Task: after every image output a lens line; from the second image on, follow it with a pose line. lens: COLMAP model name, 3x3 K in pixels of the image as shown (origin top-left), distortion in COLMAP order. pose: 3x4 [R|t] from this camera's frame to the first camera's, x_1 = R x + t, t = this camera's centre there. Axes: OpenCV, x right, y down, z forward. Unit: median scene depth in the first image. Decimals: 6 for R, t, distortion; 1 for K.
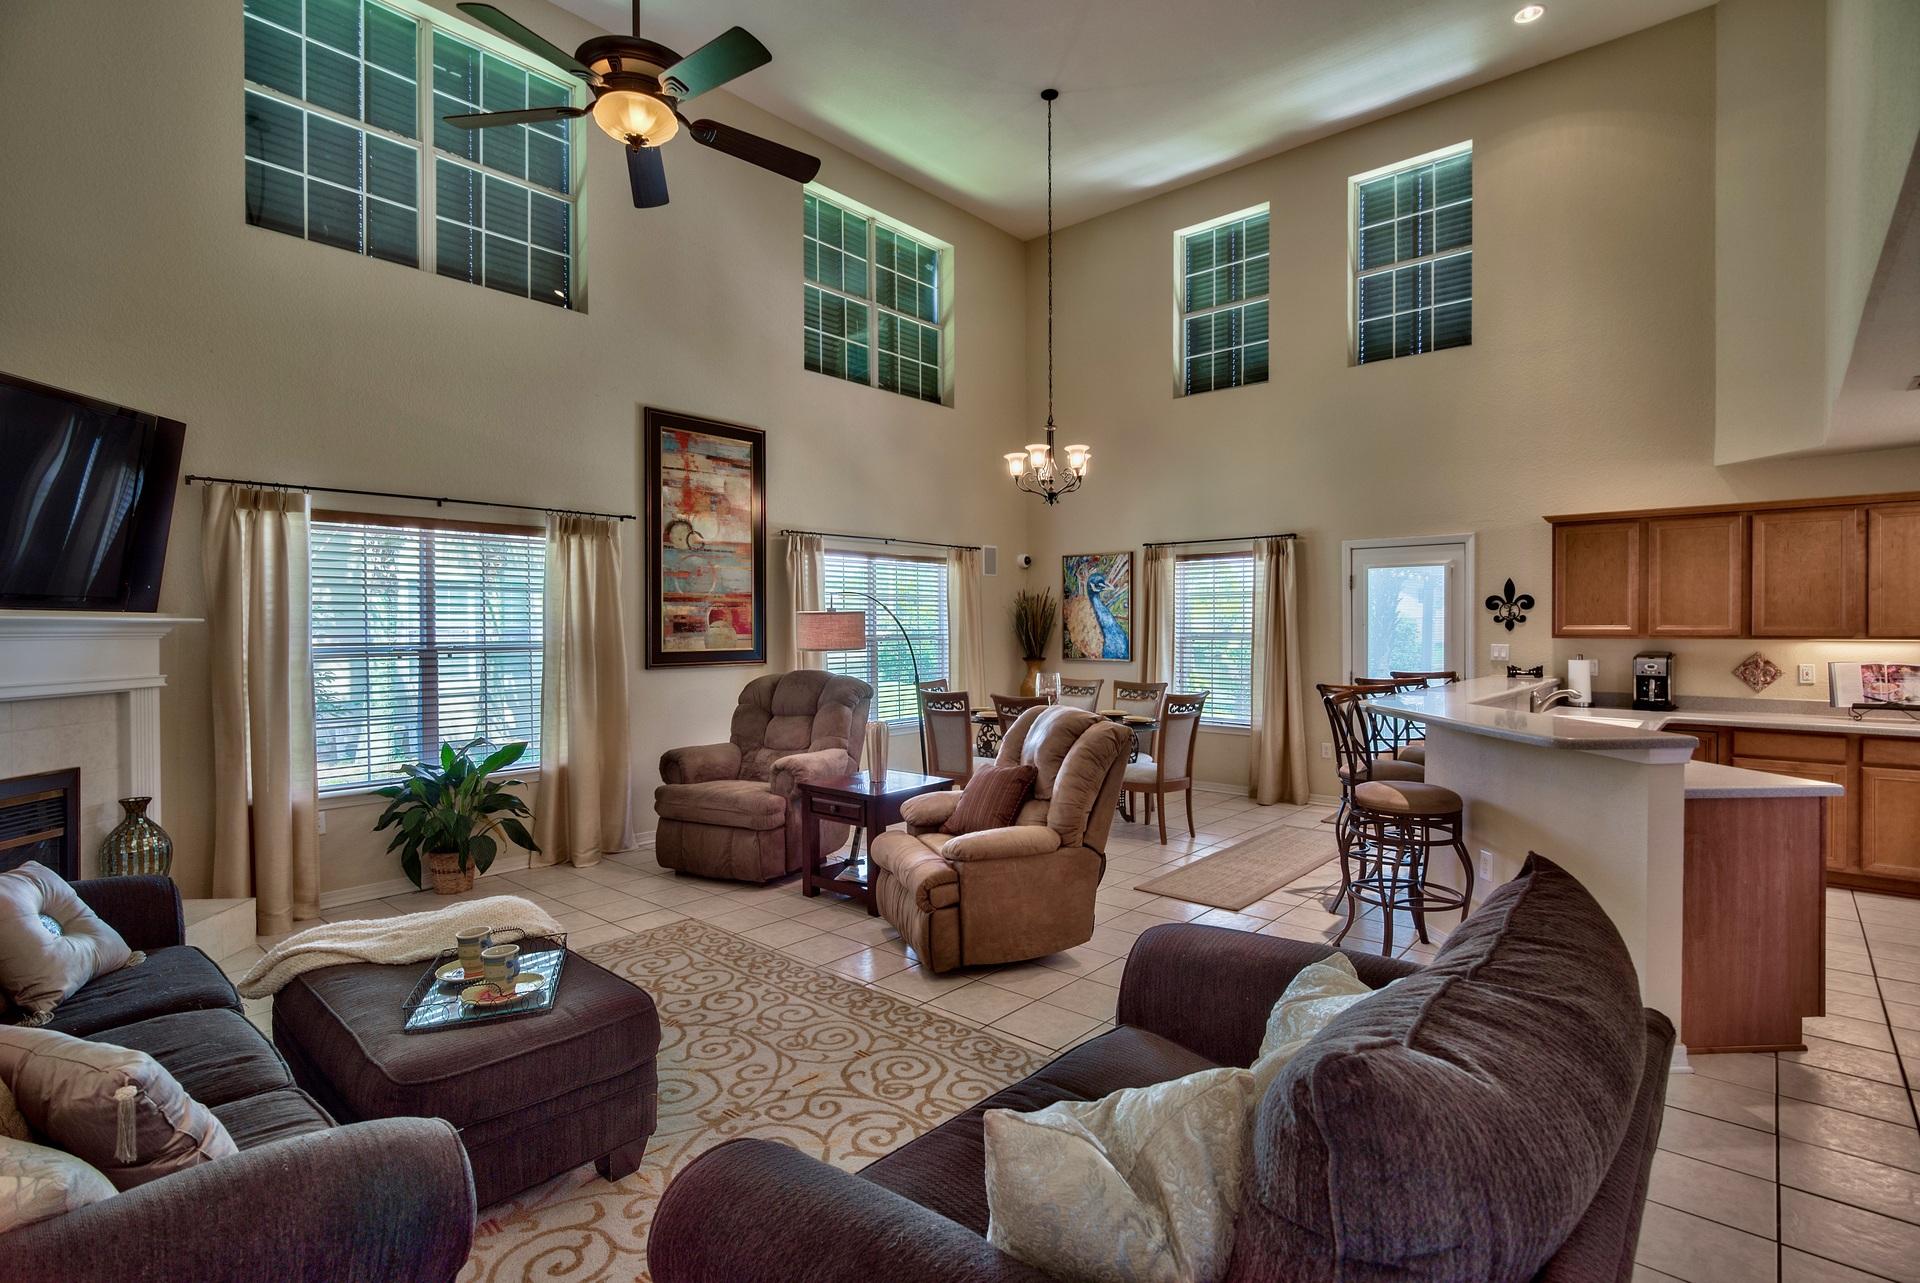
lens RADIAL K [[936.1, 0, 969.3], [0, 936.1, 634.0], [0, 0, 1]] dist [0.001742, -0.002754]
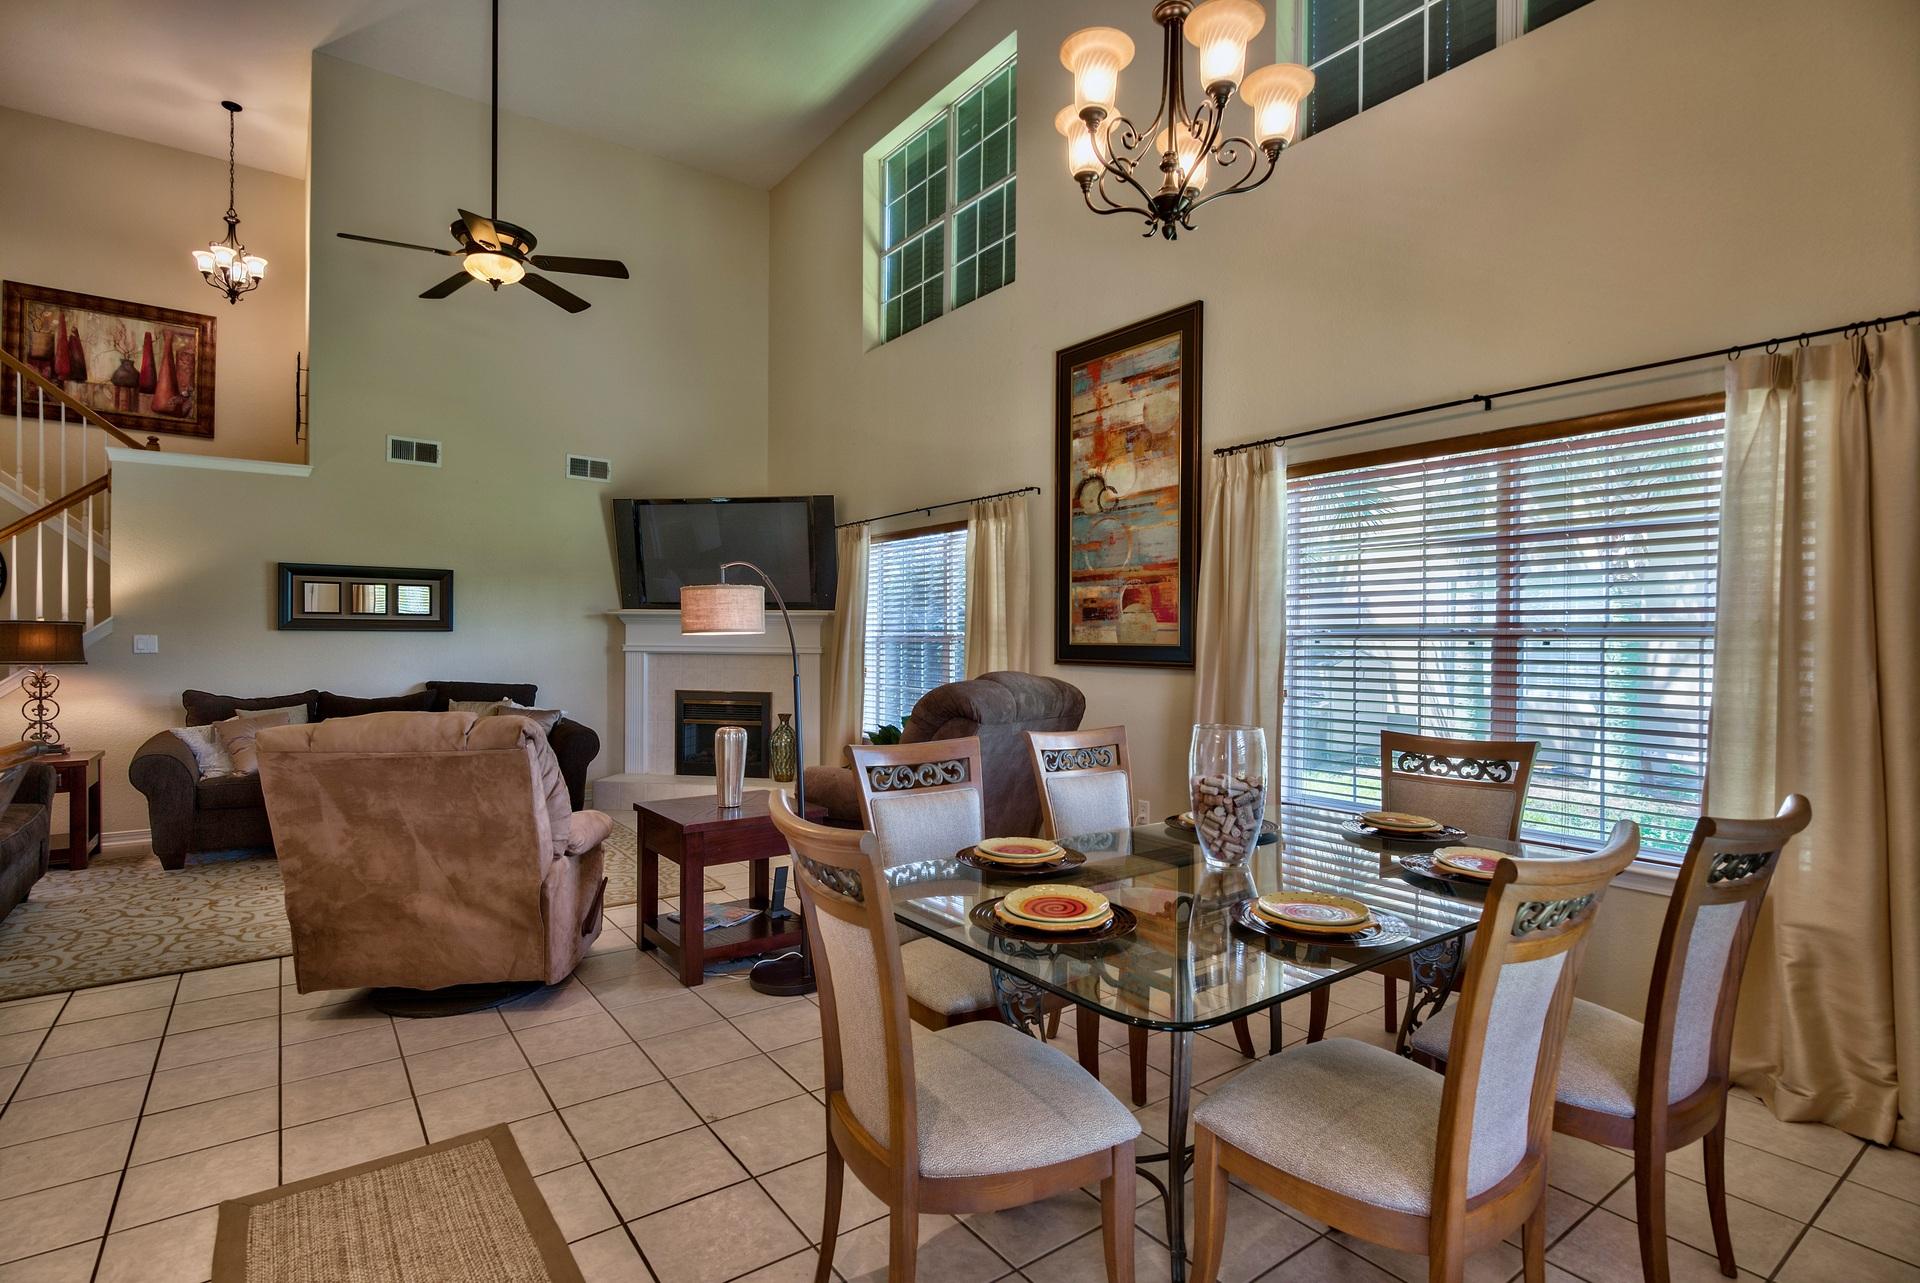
lens RADIAL K [[936.1, 0, 948.7], [0, 936.1, 644.9], [0, 0, 1]] dist [0.001742, -0.002754]
pose [[-0.236166, 0.006687, -0.971690, 0.501547], [-0.016010, 0.999814, 0.010771, 0.012851], [0.971581, 0.018100, -0.236015, 1.124549]]
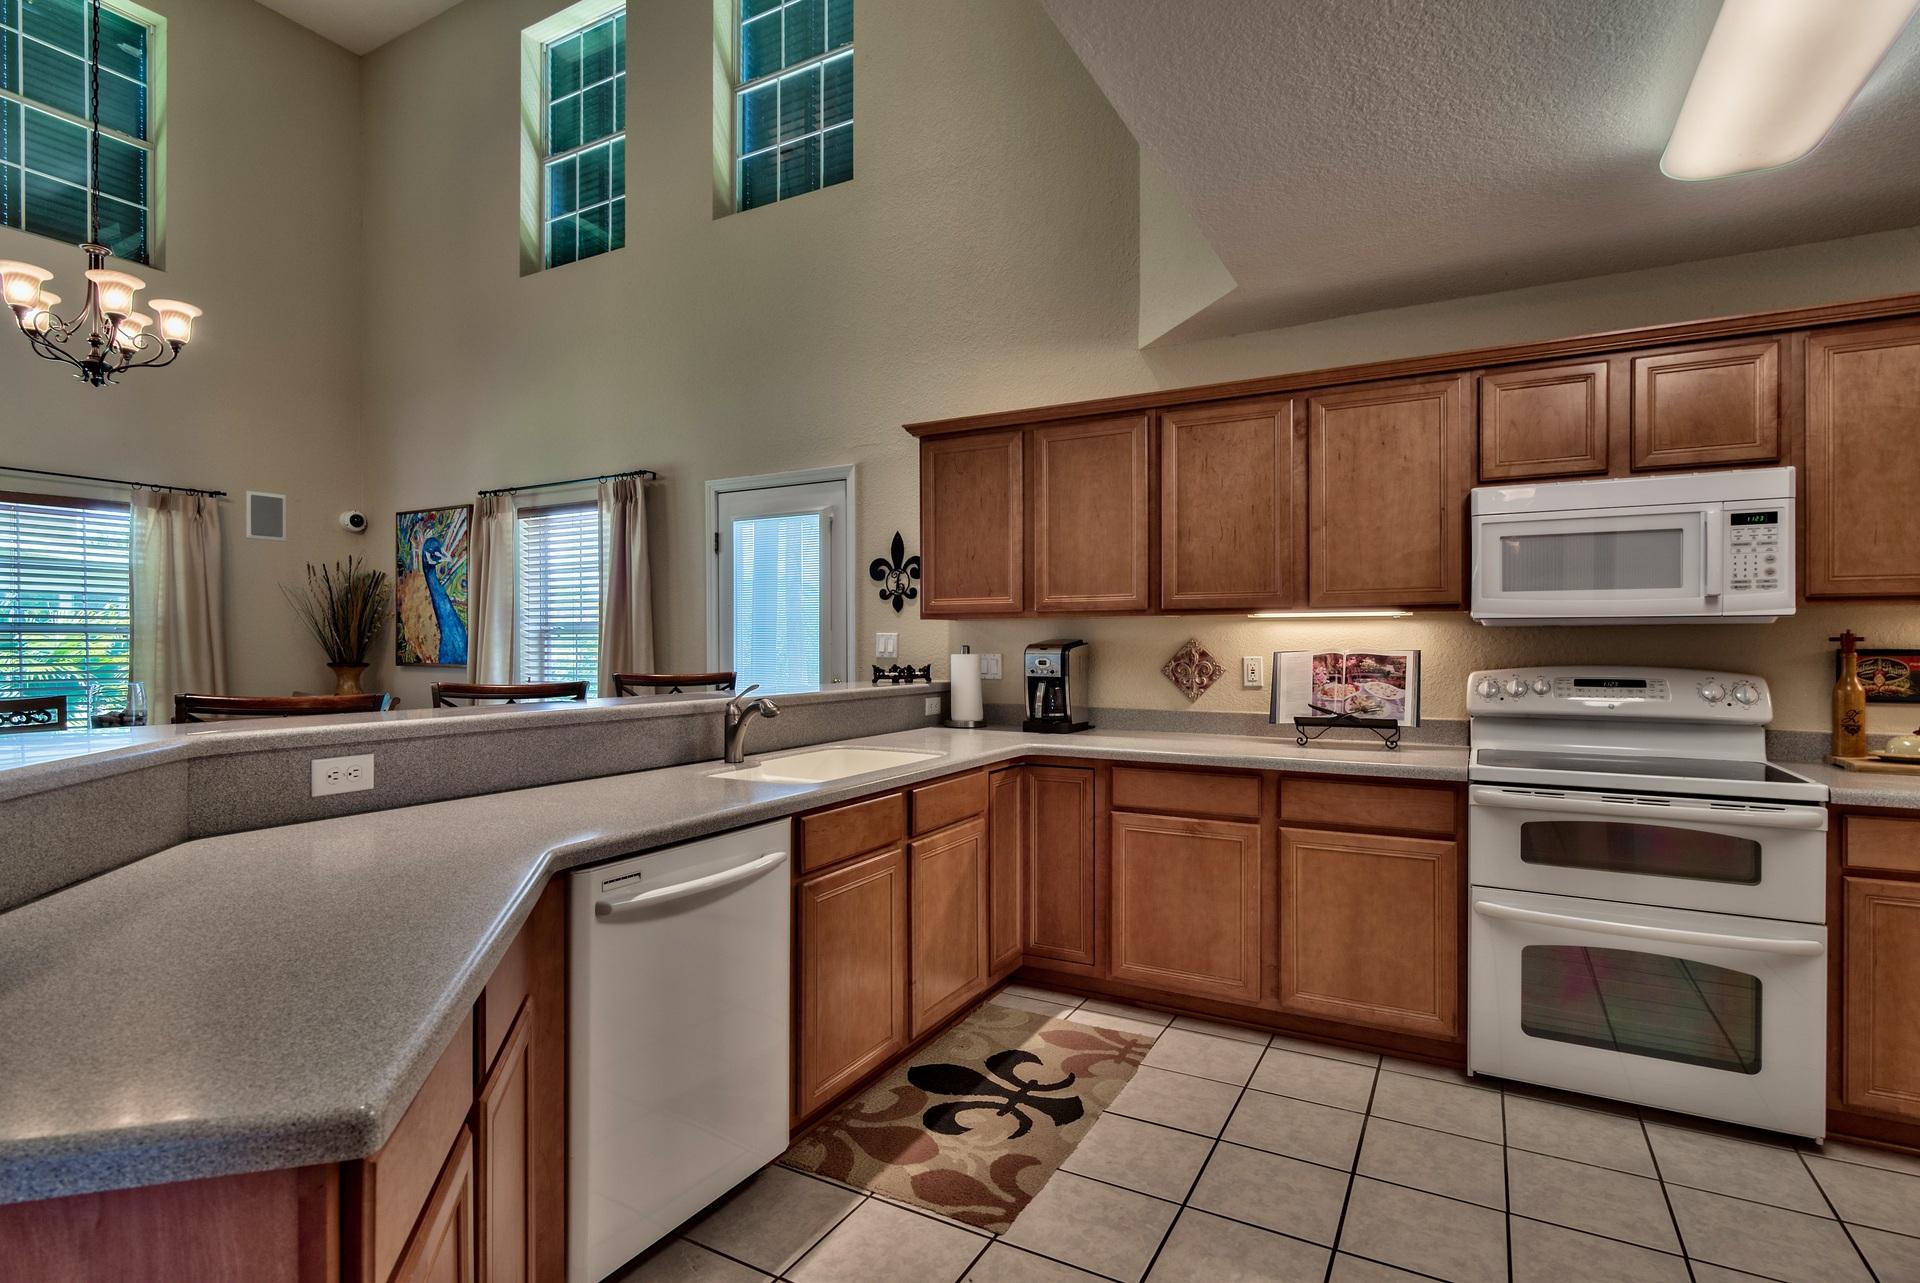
lens RADIAL K [[936.1, 0, 951.6], [0, 936.1, 640.3], [0, 0, 1]] dist [0.001742, -0.002754]
pose [[0.984809, 0.000731, 0.173640, 0.565958], [0.002025, 0.999875, -0.015691, 0.030046], [-0.173630, 0.015804, 0.984684, 0.399072]]
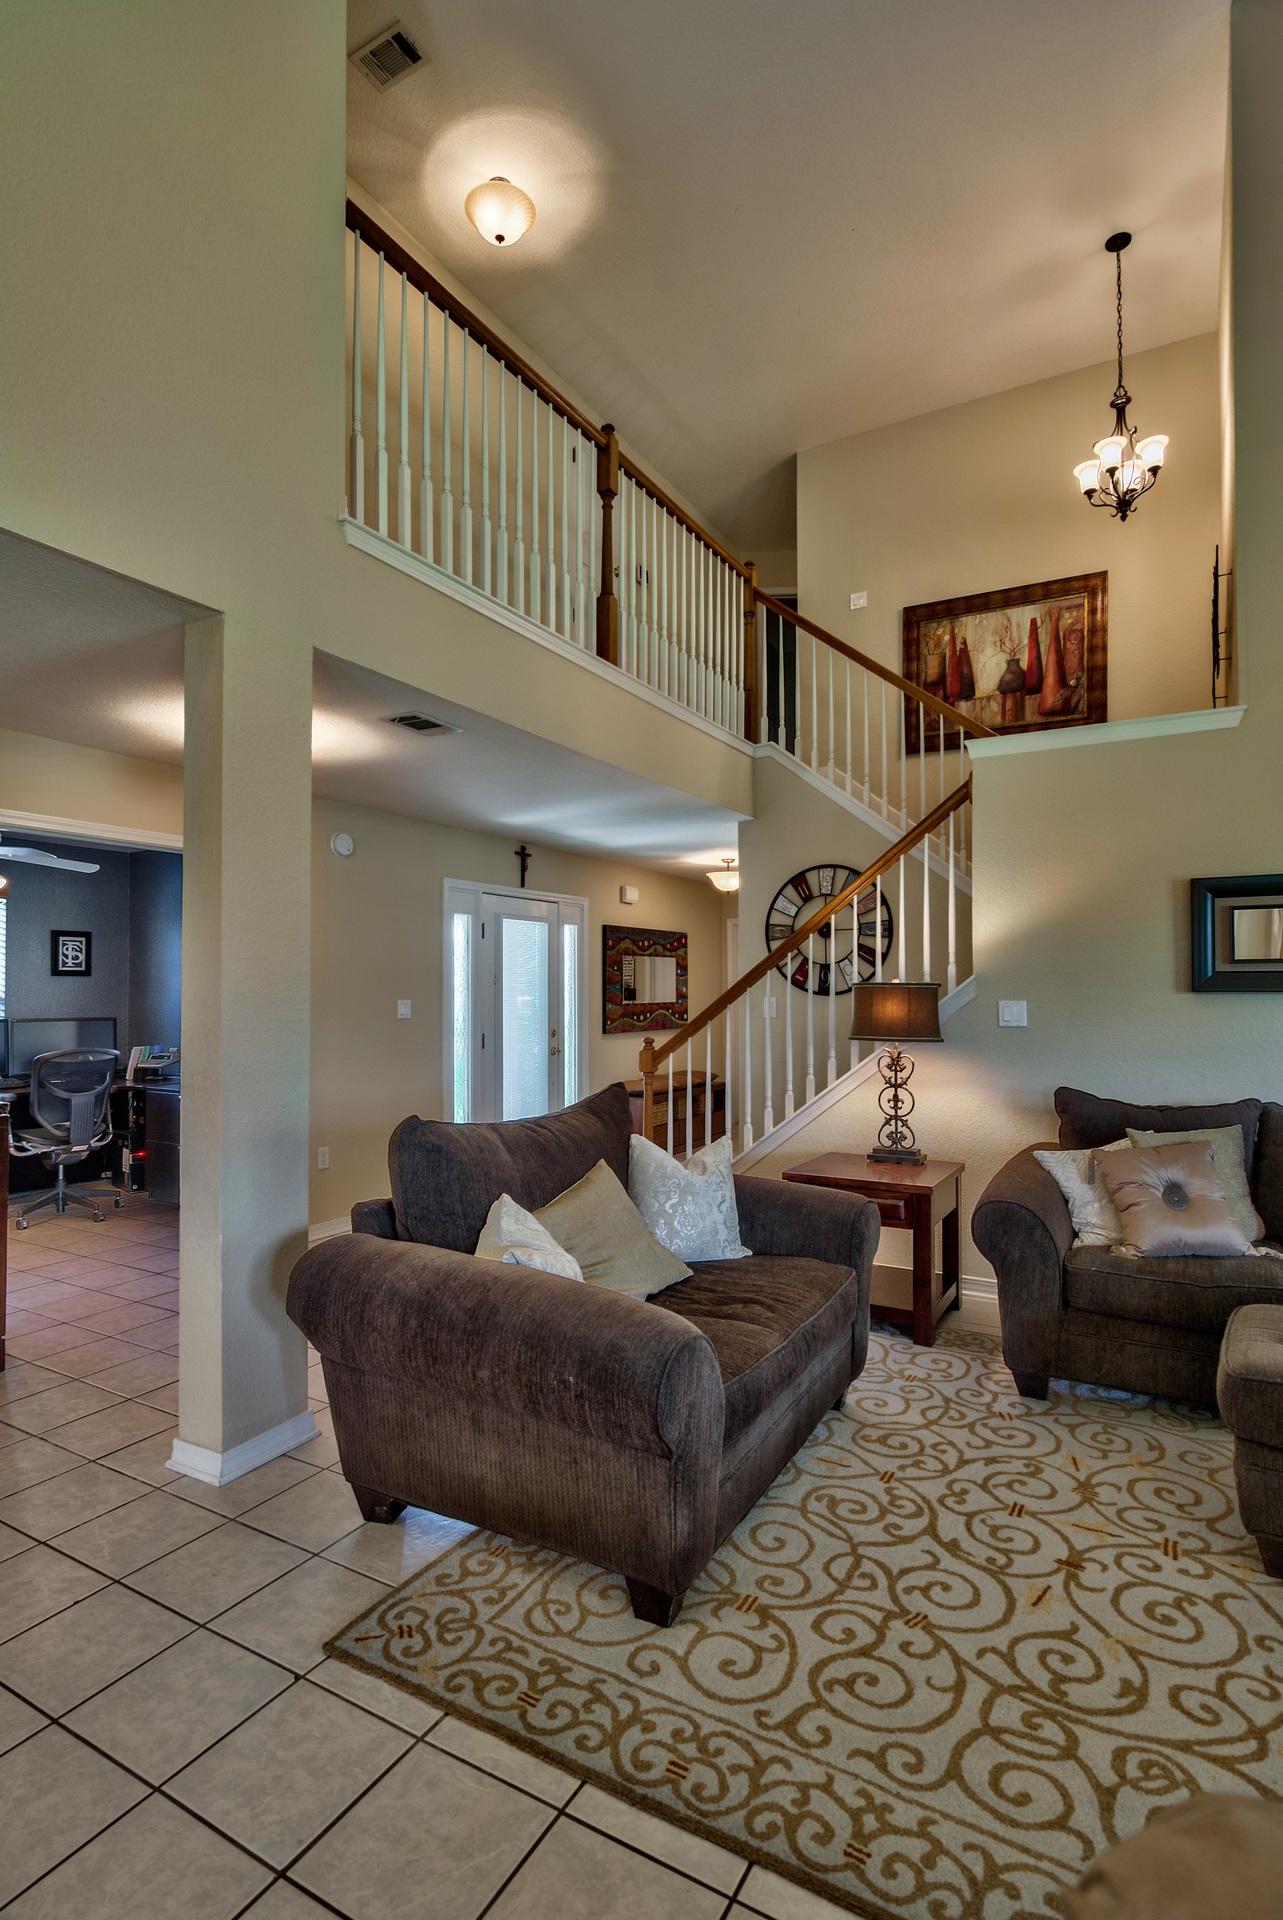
lens RADIAL K [[936.1, 0, 645.9], [0, 936.1, 975.4], [0, 0, 1]] dist [0.001742, -0.002754]
pose [[-0.983190, 0.005516, -0.182501, 0.149434], [0.005646, 0.999984, -0.000190, 0.007030], [0.182497, -0.001217, -0.983206, 0.715023]]
